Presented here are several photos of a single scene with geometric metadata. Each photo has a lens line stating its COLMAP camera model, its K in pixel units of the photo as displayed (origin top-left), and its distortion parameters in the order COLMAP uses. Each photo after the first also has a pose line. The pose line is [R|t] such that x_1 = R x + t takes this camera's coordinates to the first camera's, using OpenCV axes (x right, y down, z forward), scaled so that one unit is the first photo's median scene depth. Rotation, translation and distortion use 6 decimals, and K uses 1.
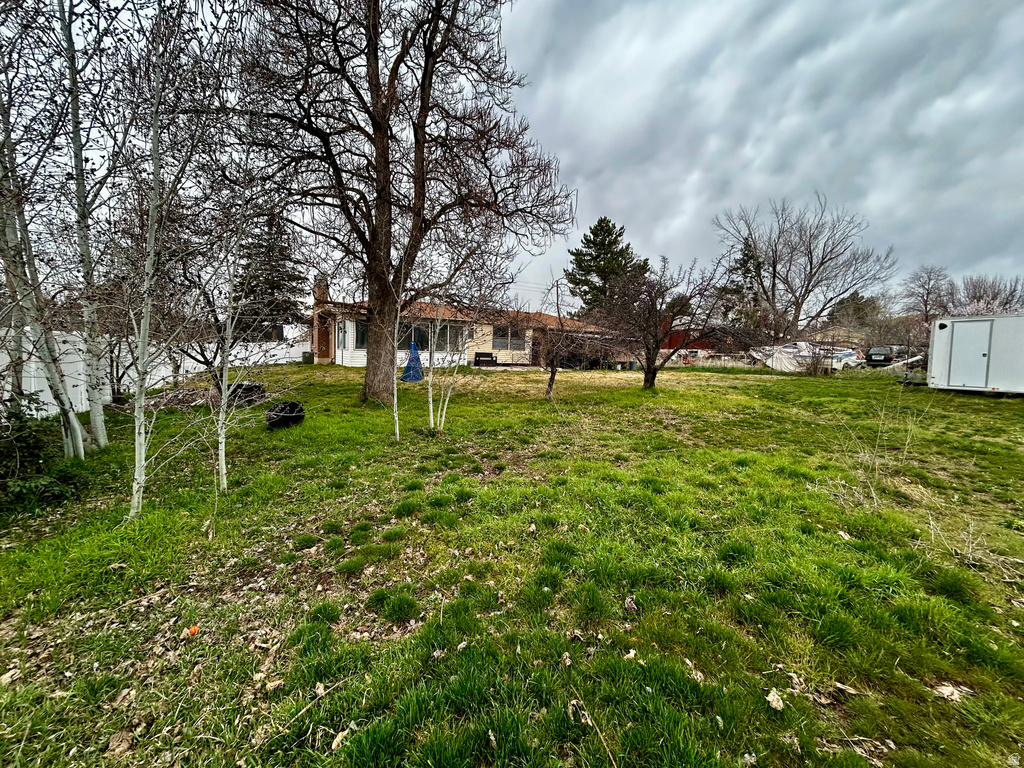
lens RADIAL K [[415.0, 0, 511.4], [0, 415.0, 383.6], [0, 0, 1]] dist [-0.001613, -0.000158]
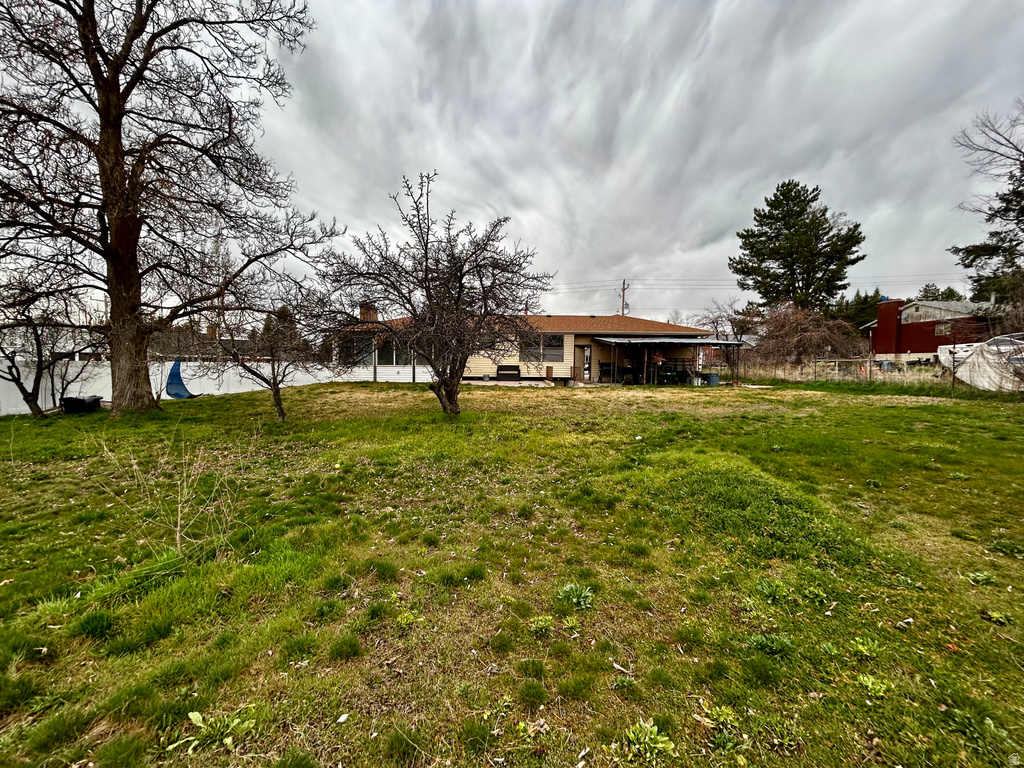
lens RADIAL K [[415.0, 0, 509.0], [0, 415.0, 381.8], [0, 0, 1]] dist [-0.001613, -0.000158]
pose [[0.854839, 0.000309, -0.518893, 0.387211], [-0.018900, 0.999355, -0.030543, -0.012511], [0.518548, 0.035916, 0.854294, 0.239138]]
